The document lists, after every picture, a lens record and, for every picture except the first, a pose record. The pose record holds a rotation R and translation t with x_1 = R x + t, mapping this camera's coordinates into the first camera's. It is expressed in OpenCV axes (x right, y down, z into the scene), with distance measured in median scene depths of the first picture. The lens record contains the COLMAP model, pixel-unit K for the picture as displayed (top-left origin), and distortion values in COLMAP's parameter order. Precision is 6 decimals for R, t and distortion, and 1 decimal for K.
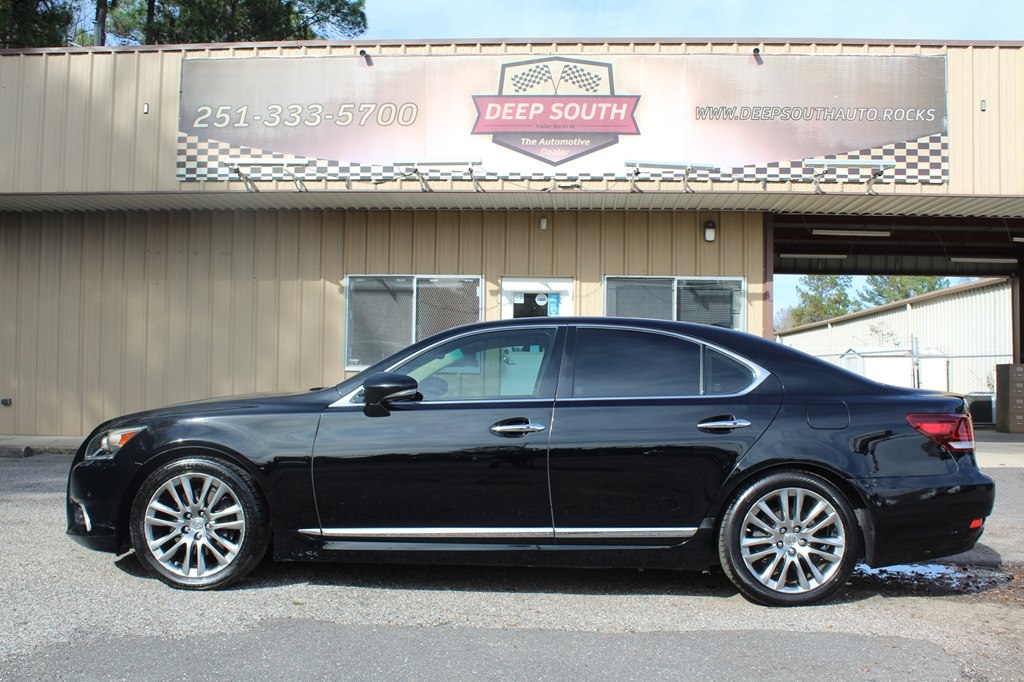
lens RADIAL K [[1716.5, 0, 511.1], [0, 1716.5, 338.4], [0, 0, 1]] dist [-0.027364, 0.056190]
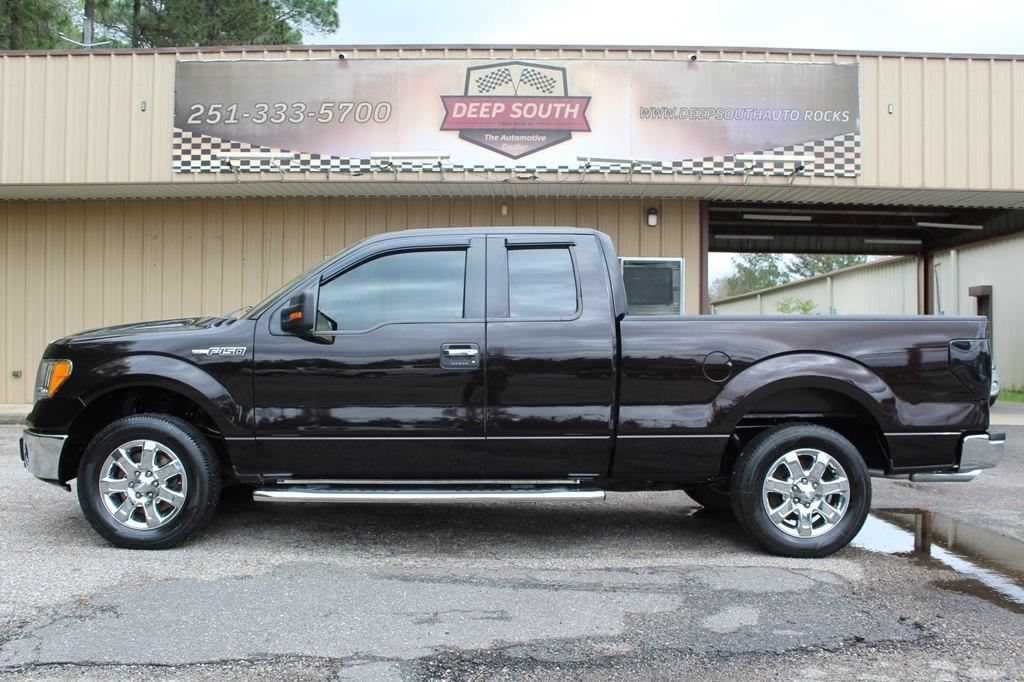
lens RADIAL K [[3759.1, 0, 512.8], [0, 3759.1, 343.0], [0, 0, 1]] dist [-0.344222, 1.962201]
pose [[0.996733, -0.005081, 0.080607, -0.173749], [0.002896, 0.999626, 0.027192, -0.047402], [-0.080715, -0.026869, 0.996375, -1.441587]]
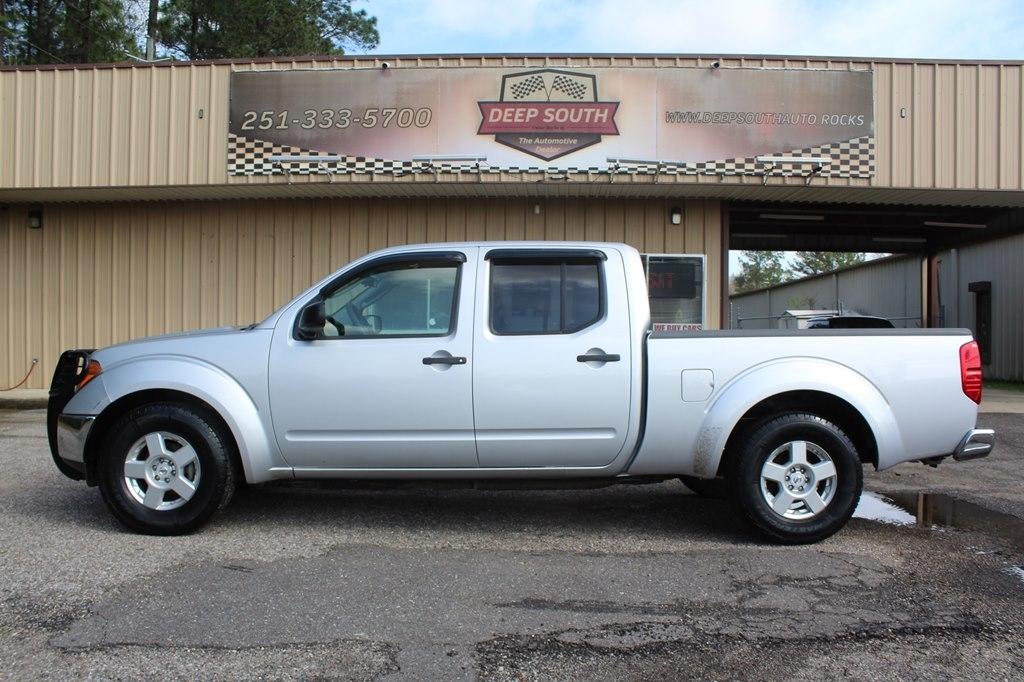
lens RADIAL K [[2812.5, 0, 512.1], [0, 2812.5, 320.7], [0, 0, 1]] dist [-0.046768, 0.756757]
pose [[0.996042, -0.004972, 0.088742, -0.171848], [0.003615, 0.999874, 0.015443, -0.020591], [-0.088808, -0.015061, 0.995935, -0.932752]]
